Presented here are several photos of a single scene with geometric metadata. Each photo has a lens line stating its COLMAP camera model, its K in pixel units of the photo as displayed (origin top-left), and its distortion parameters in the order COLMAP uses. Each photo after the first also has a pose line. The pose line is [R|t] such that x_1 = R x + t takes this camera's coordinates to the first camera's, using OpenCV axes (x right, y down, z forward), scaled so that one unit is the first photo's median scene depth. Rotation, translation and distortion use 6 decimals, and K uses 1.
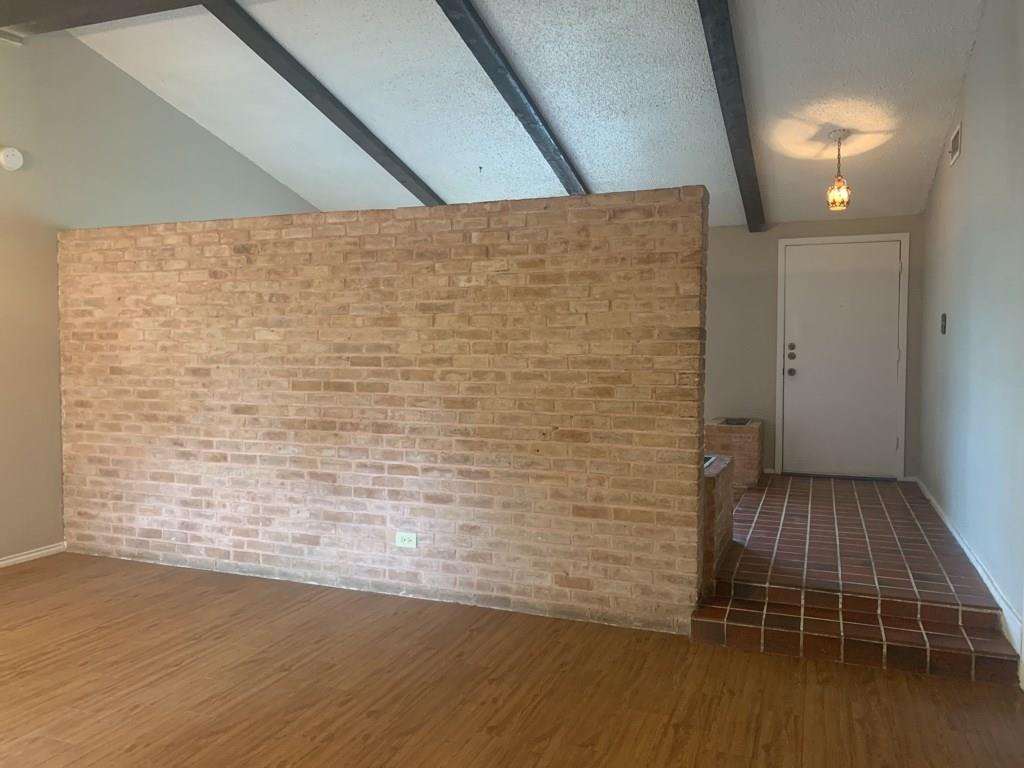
lens RADIAL K [[791.4, 0, 516.9], [0, 791.4, 375.7], [0, 0, 1]] dist [0.032165, -0.027292]
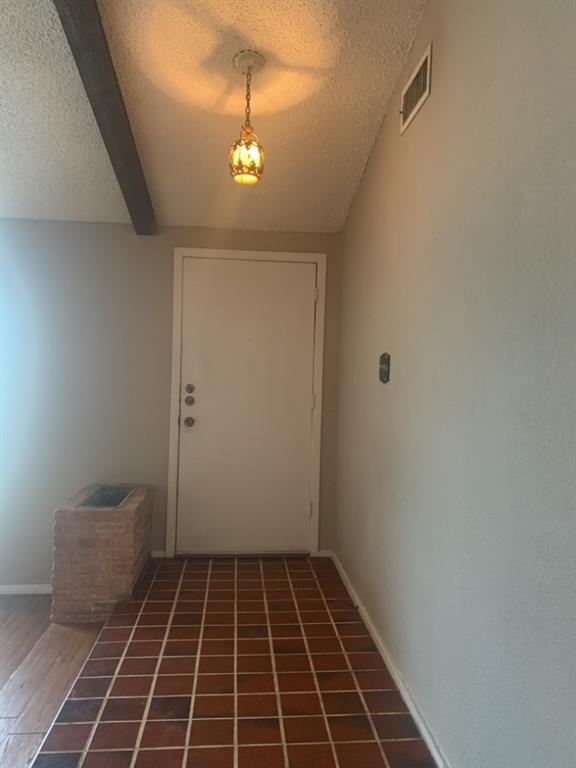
lens RADIAL K [[593.6, 0, 292.3], [0, 593.6, 379.4], [0, 0, 1]] dist [0.032165, -0.027292]
pose [[0.895628, 0.020385, 0.444336, 0.195413], [-0.008751, 0.999563, -0.028218, -0.033203], [-0.444717, 0.021385, 0.895416, 0.480322]]
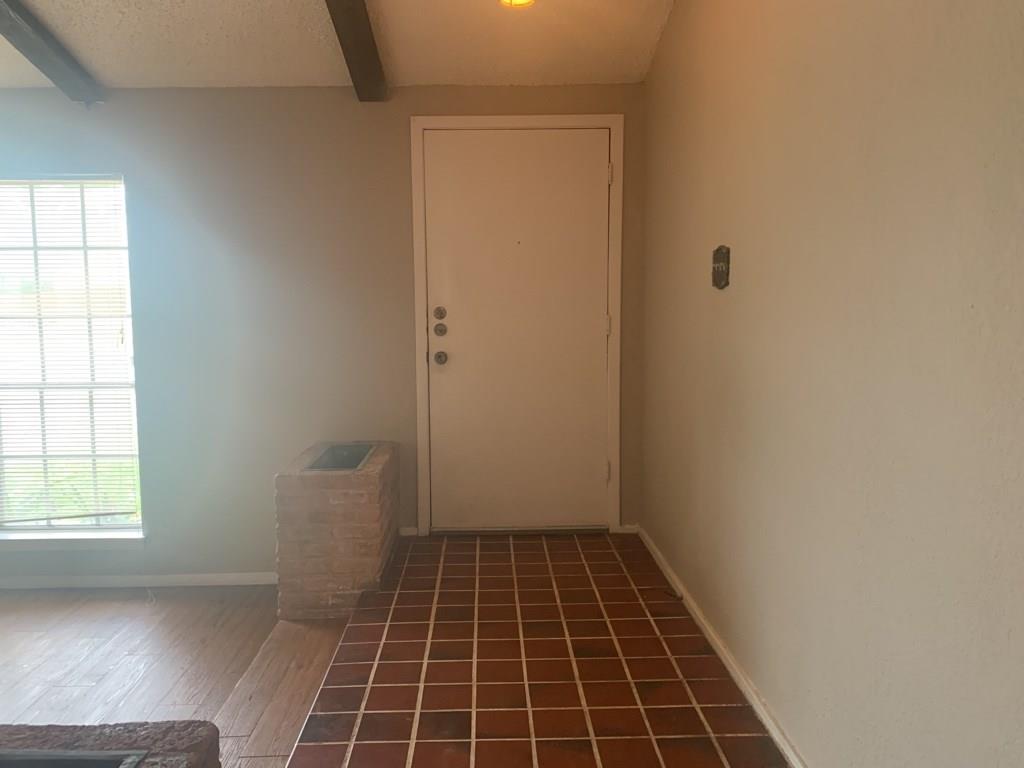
lens RADIAL K [[791.4, 0, 502.6], [0, 791.4, 376.7], [0, 0, 1]] dist [0.032165, -0.027292]
pose [[0.926550, -0.044076, 0.373582, 0.189884], [0.023656, 0.997973, 0.059072, -0.025603], [-0.375428, -0.045896, 0.925714, 0.498954]]
